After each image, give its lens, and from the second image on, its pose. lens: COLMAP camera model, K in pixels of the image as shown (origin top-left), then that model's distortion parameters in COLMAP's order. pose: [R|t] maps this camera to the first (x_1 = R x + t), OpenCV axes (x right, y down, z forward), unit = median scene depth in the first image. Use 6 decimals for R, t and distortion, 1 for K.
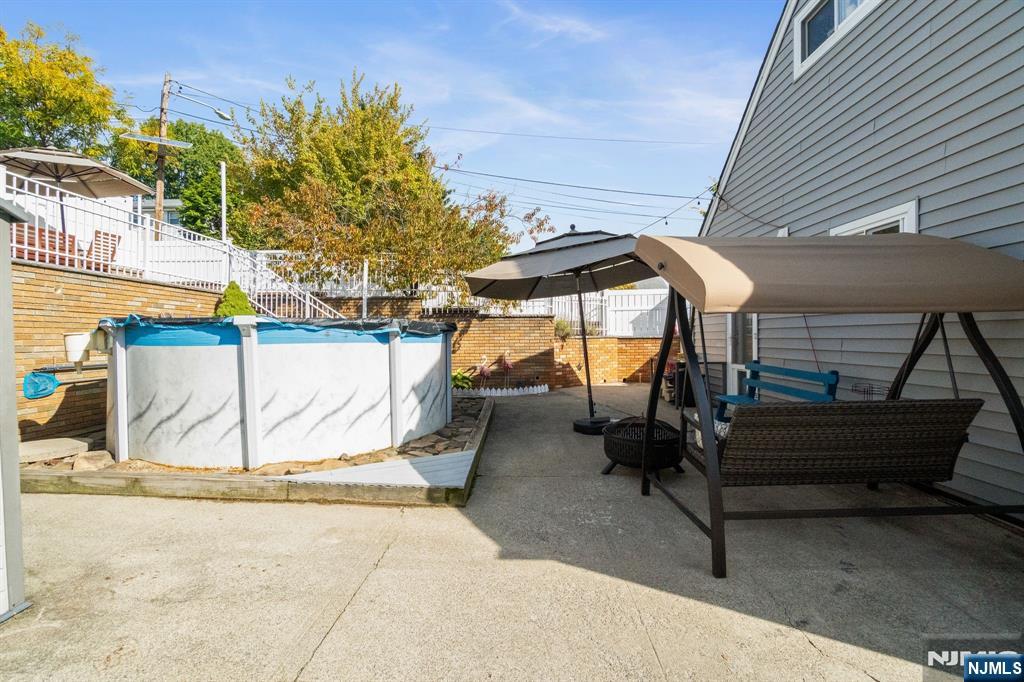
lens RADIAL K [[442.7, 0, 506.7], [0, 442.7, 336.5], [0, 0, 1]] dist [0.000217, 0.000221]
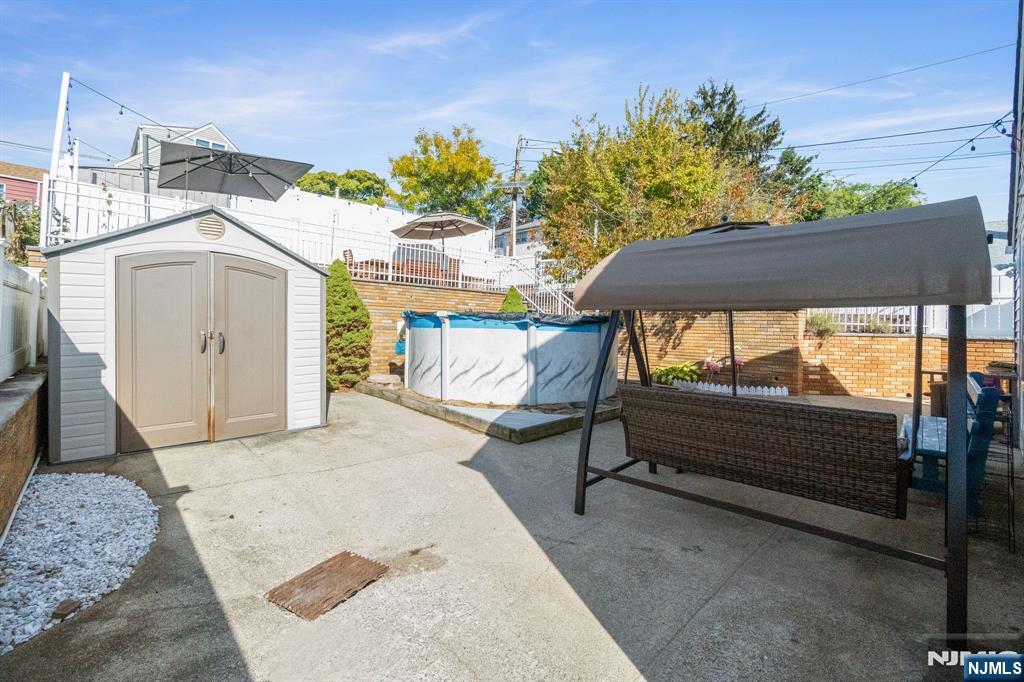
lens RADIAL K [[467.4, 0, 515.6], [0, 467.4, 318.7], [0, 0, 1]] dist [0.000823, 0.000118]
pose [[0.702207, 0.010897, -0.711889, 0.790039], [-0.026908, 0.999575, -0.011242, -0.003640], [0.711464, 0.027050, 0.702202, -0.066663]]
